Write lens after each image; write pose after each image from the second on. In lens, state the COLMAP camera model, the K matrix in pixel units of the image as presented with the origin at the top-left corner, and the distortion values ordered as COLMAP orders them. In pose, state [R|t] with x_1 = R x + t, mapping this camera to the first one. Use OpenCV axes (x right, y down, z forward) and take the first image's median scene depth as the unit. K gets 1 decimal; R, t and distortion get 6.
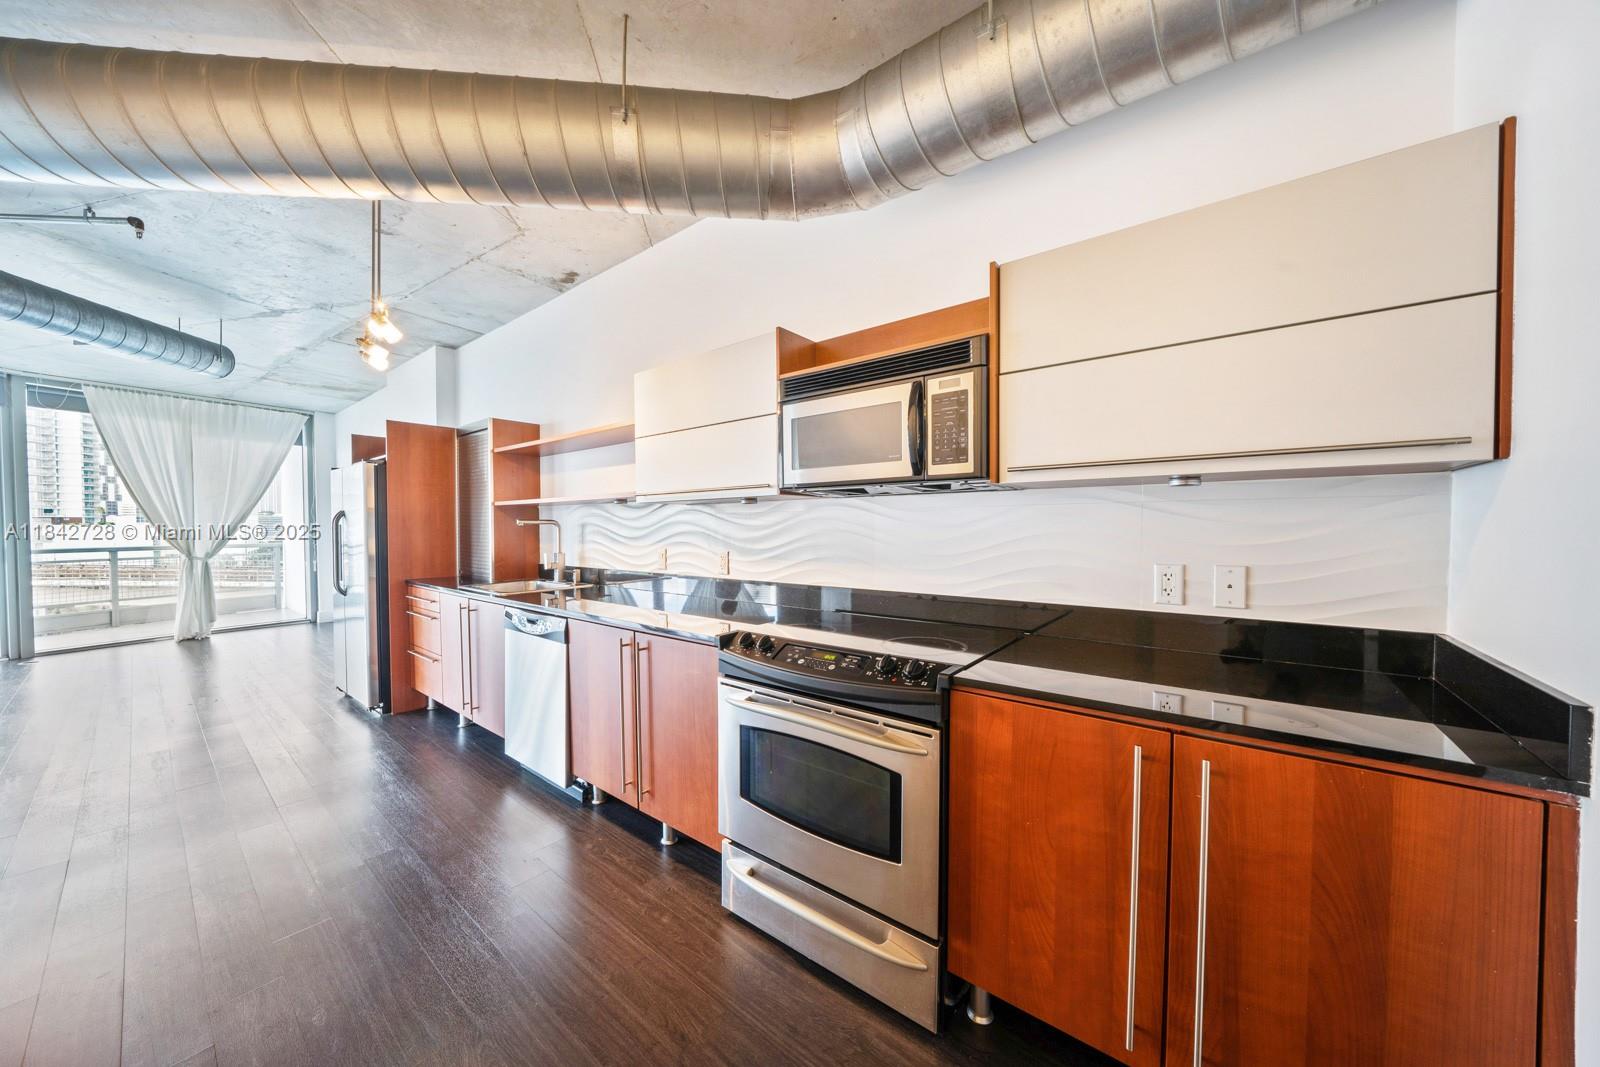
lens RADIAL K [[562.9, 0, 795.9], [0, 562.9, 536.6], [0, 0, 1]] dist [-0.001590, -0.000387]
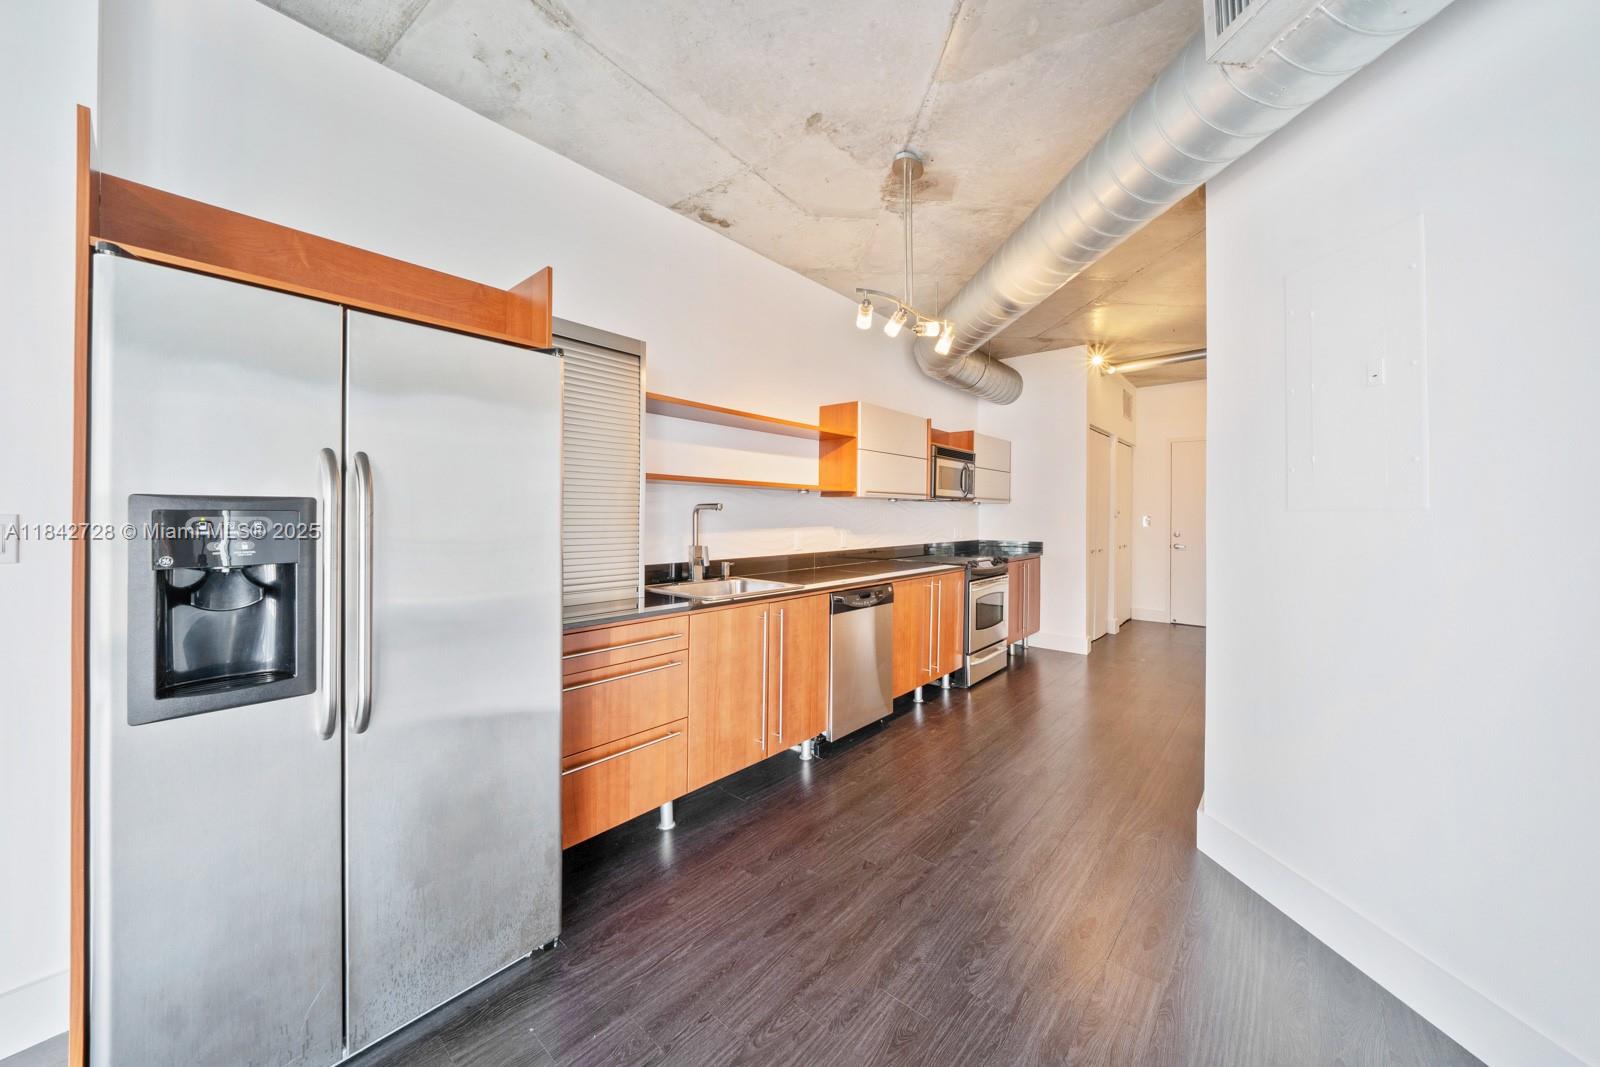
lens RADIAL K [[552.7, 0, 797.2], [0, 552.7, 511.9], [0, 0, 1]] dist [-0.000618, -0.000105]
pose [[0.017362, 0.007807, 0.999819, -1.181837], [0.020047, 0.999766, -0.008155, -0.013492], [-0.999648, 0.020185, 0.017202, 0.838965]]
